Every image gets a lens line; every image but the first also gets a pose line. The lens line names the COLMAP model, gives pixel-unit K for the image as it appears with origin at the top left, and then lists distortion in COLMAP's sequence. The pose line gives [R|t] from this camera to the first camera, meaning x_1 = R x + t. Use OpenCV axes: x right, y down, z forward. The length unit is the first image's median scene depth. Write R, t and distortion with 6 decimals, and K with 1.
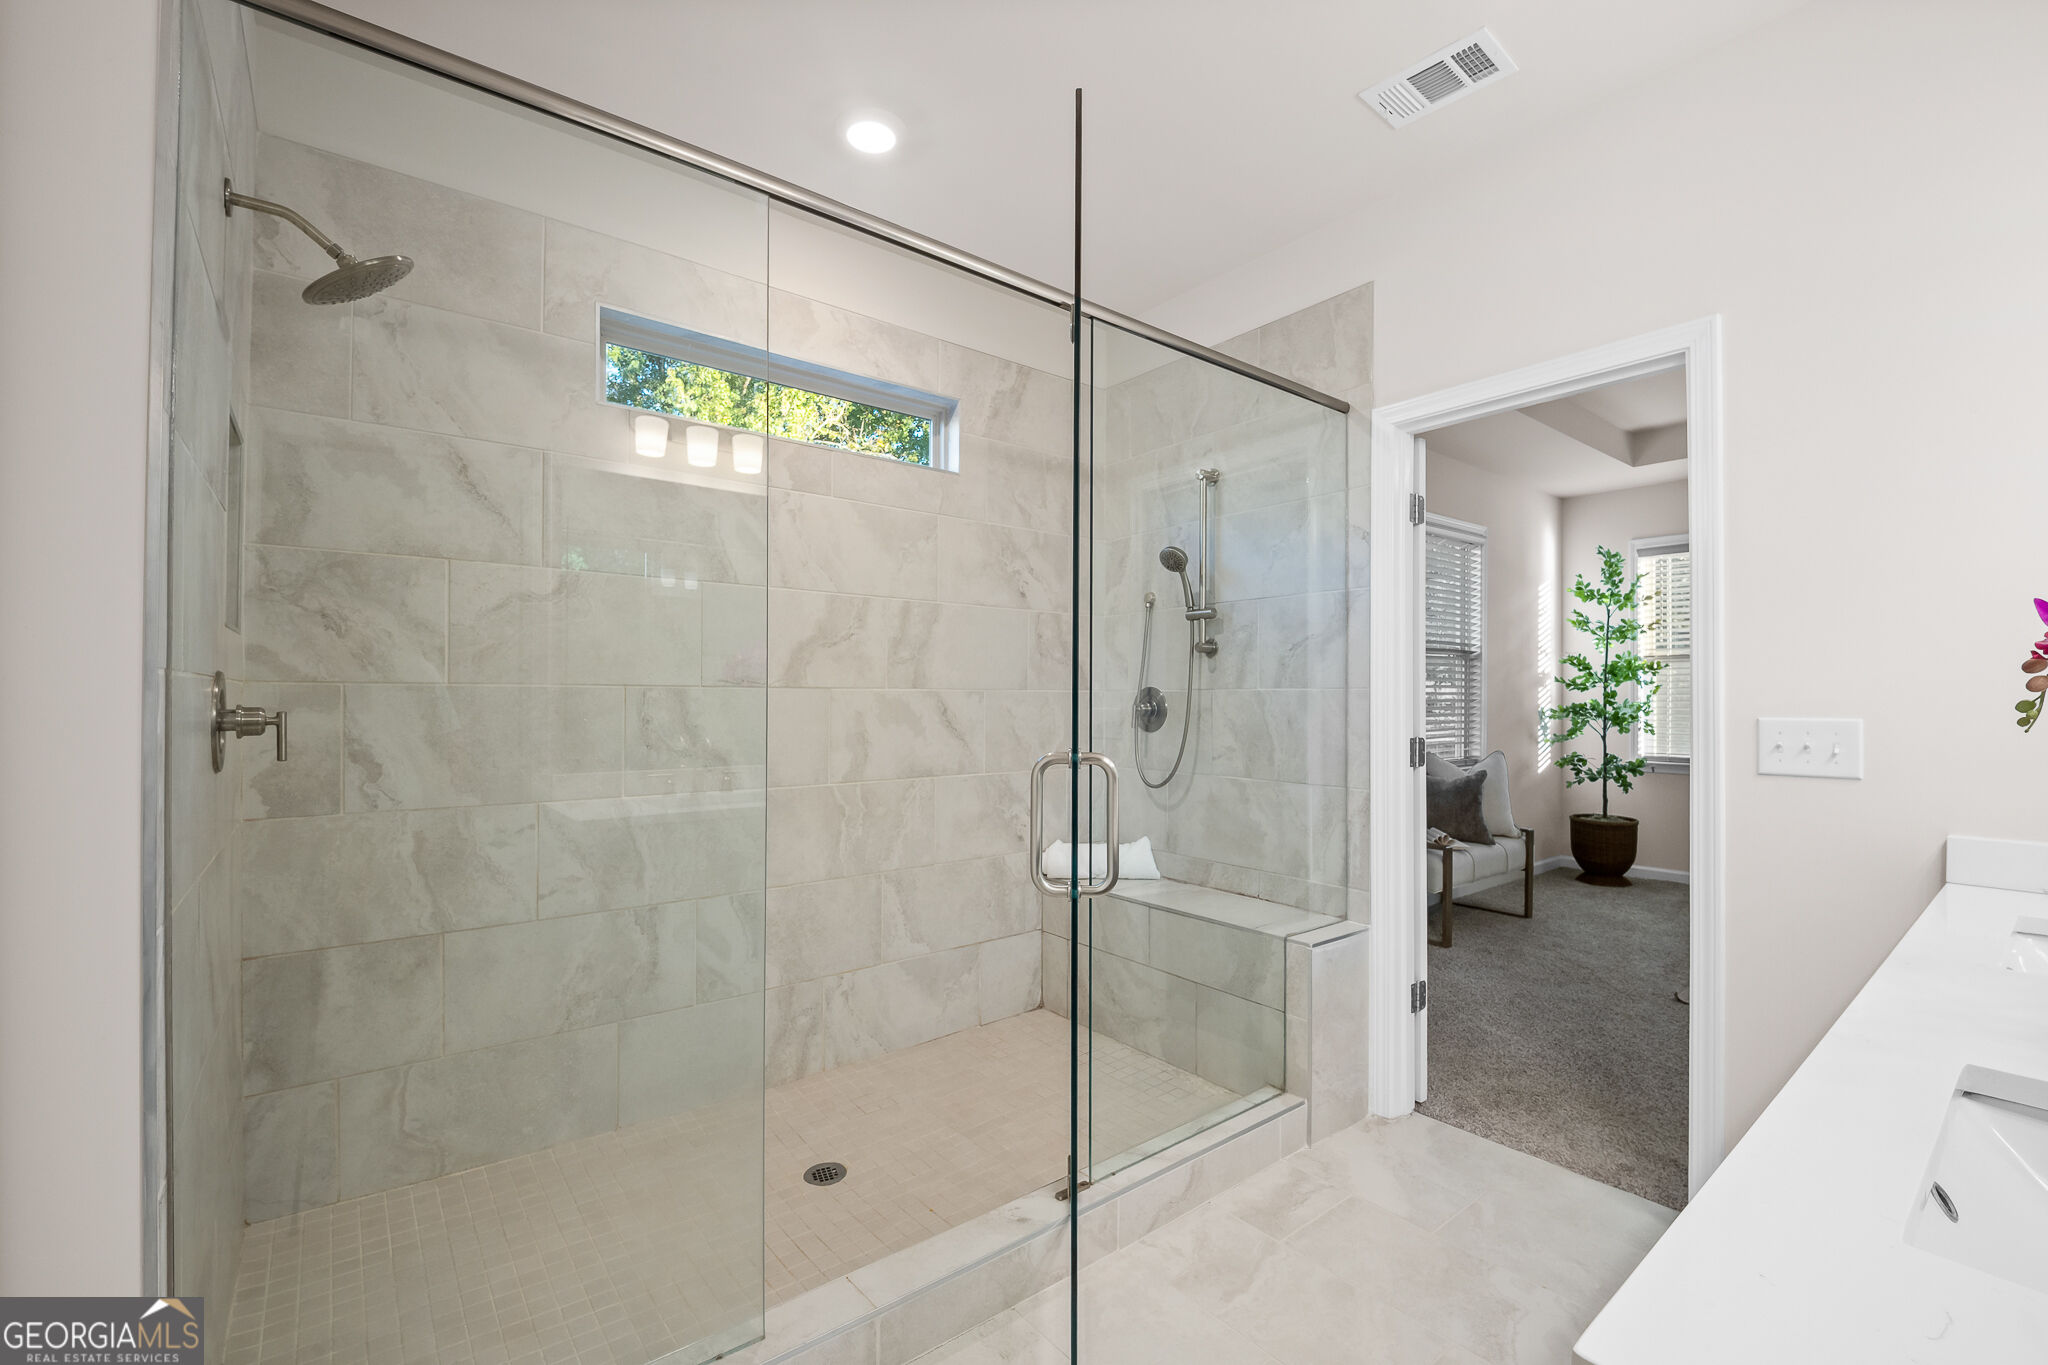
lens RADIAL K [[864.1, 0, 1022.1], [0, 864.1, 689.1], [0, 0, 1]] dist [0.007880, -0.000452]
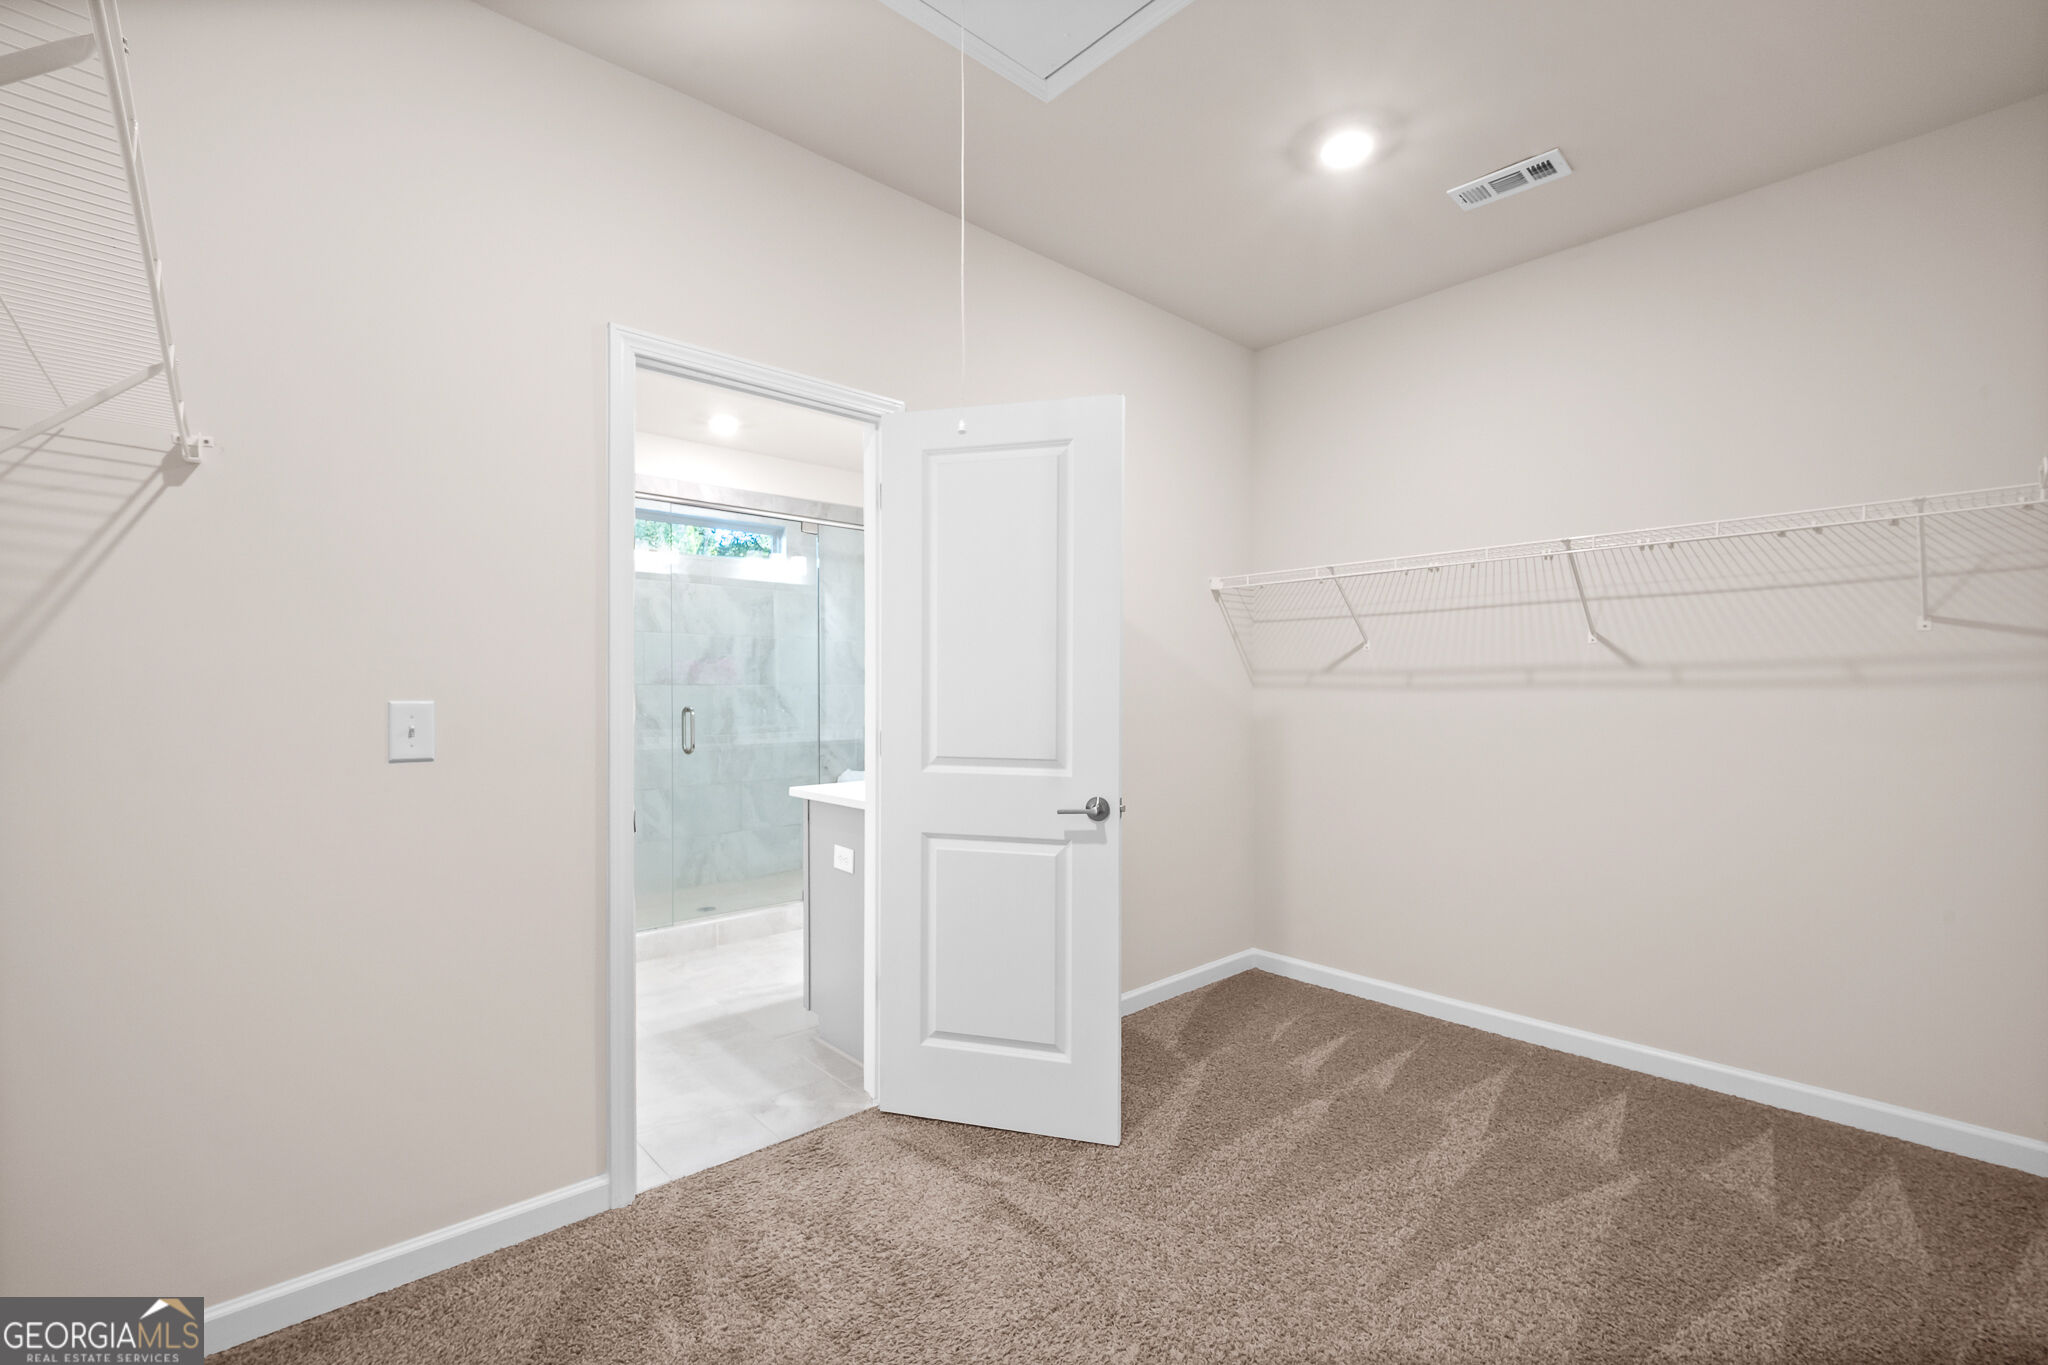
lens RADIAL K [[864.1, 0, 1018.6], [0, 864.1, 701.0], [0, 0, 1]] dist [0.007880, -0.000452]
pose [[0.998083, -0.006356, 0.061568, 0.326041], [0.005476, 0.999880, 0.014462, 0.010416], [-0.061653, -0.014097, 0.997998, -0.923296]]
